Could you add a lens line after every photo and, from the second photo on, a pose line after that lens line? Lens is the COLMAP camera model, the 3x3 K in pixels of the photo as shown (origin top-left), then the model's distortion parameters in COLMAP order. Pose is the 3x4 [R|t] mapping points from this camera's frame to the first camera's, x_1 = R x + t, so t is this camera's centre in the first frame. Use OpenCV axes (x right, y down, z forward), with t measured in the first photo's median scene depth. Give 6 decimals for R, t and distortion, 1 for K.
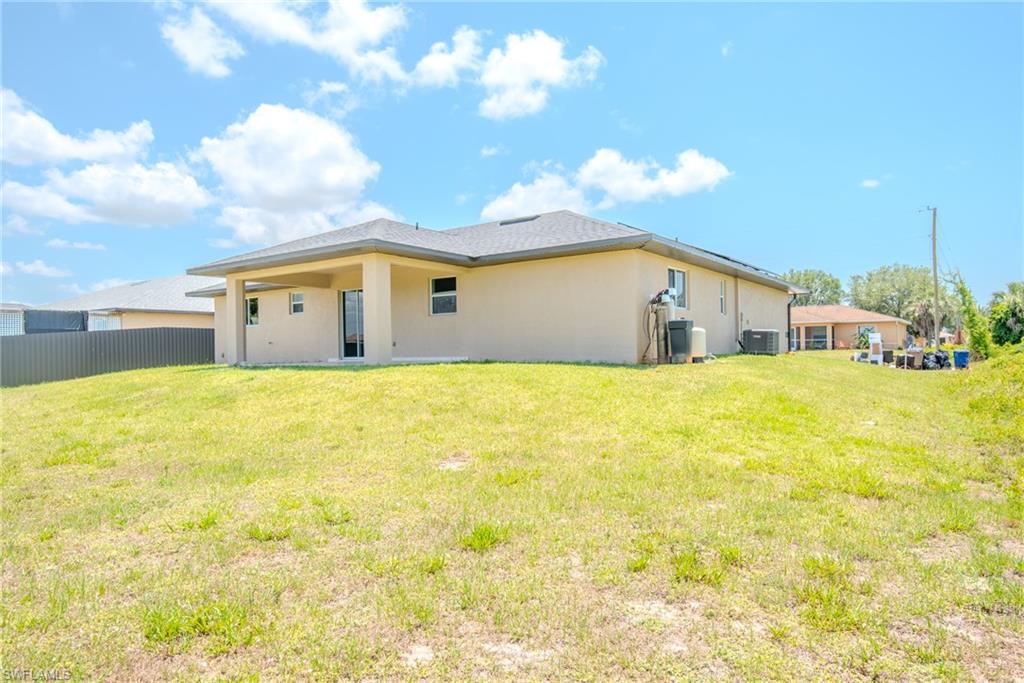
lens RADIAL K [[651.1, 0, 512.7], [0, 651.1, 344.5], [0, 0, 1]] dist [0.016460, -0.001645]
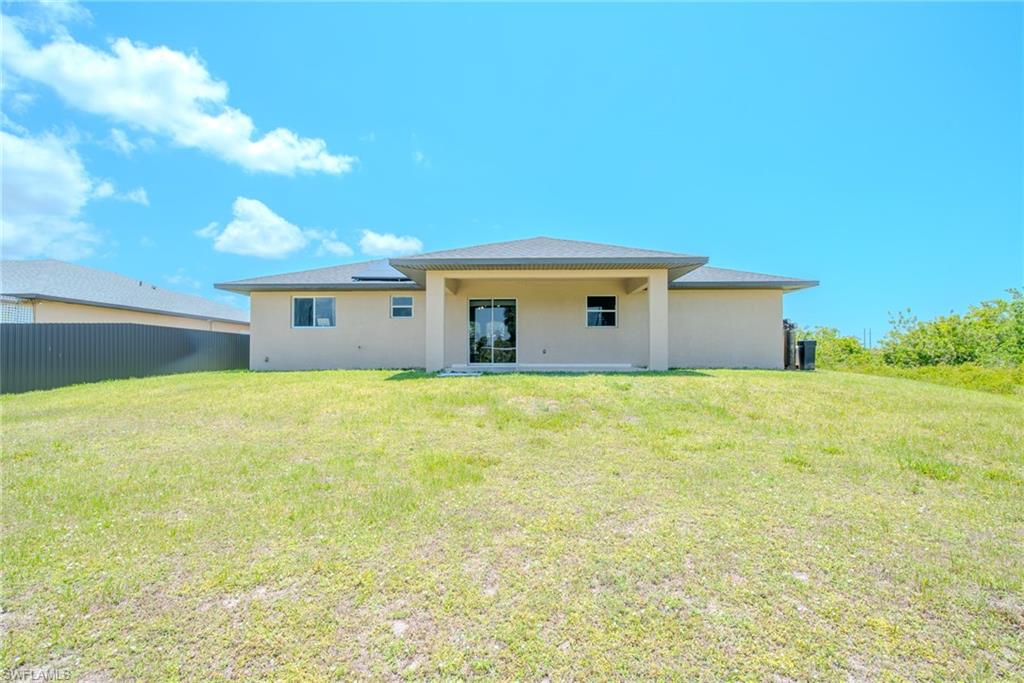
lens RADIAL K [[451.3, 0, 508.4], [0, 451.3, 347.0], [0, 0, 1]] dist [-0.012167, -0.002615]
pose [[0.809802, 0.030294, 0.585921, -0.646415], [-0.015467, 0.999421, -0.030297, 0.015113], [-0.586499, 0.015473, 0.809802, 0.397717]]
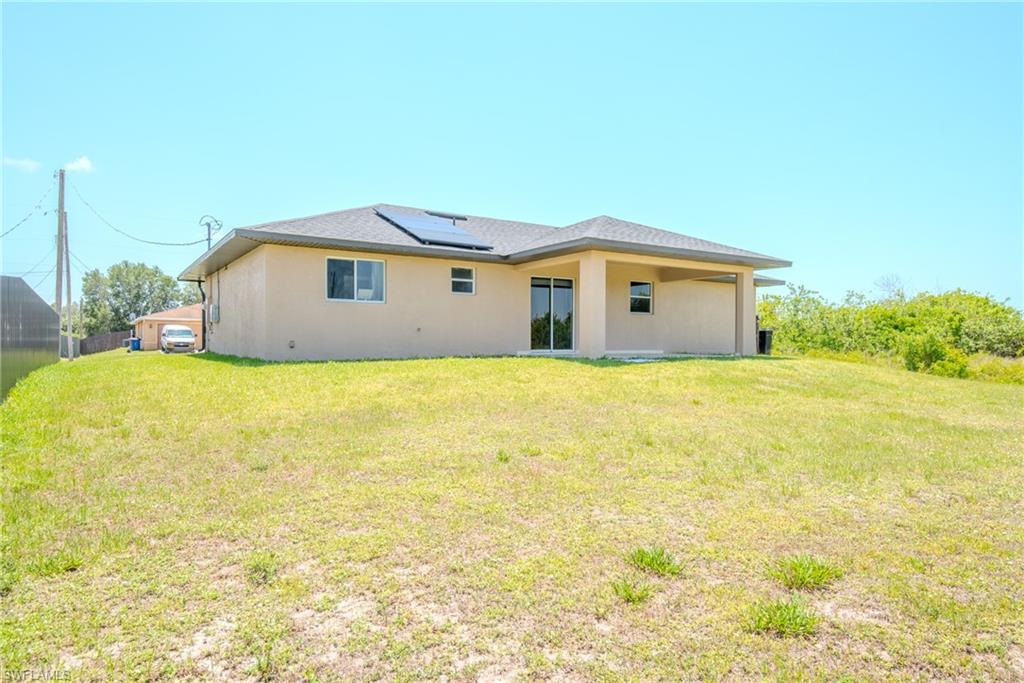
lens RADIAL K [[651.1, 0, 514.9], [0, 651.1, 341.4], [0, 0, 1]] dist [0.016460, -0.001645]
pose [[0.320003, 0.023040, 0.947136, -1.144073], [-0.013482, 0.999714, -0.019764, 0.026815], [-0.947321, -0.006444, 0.320222, 0.748217]]
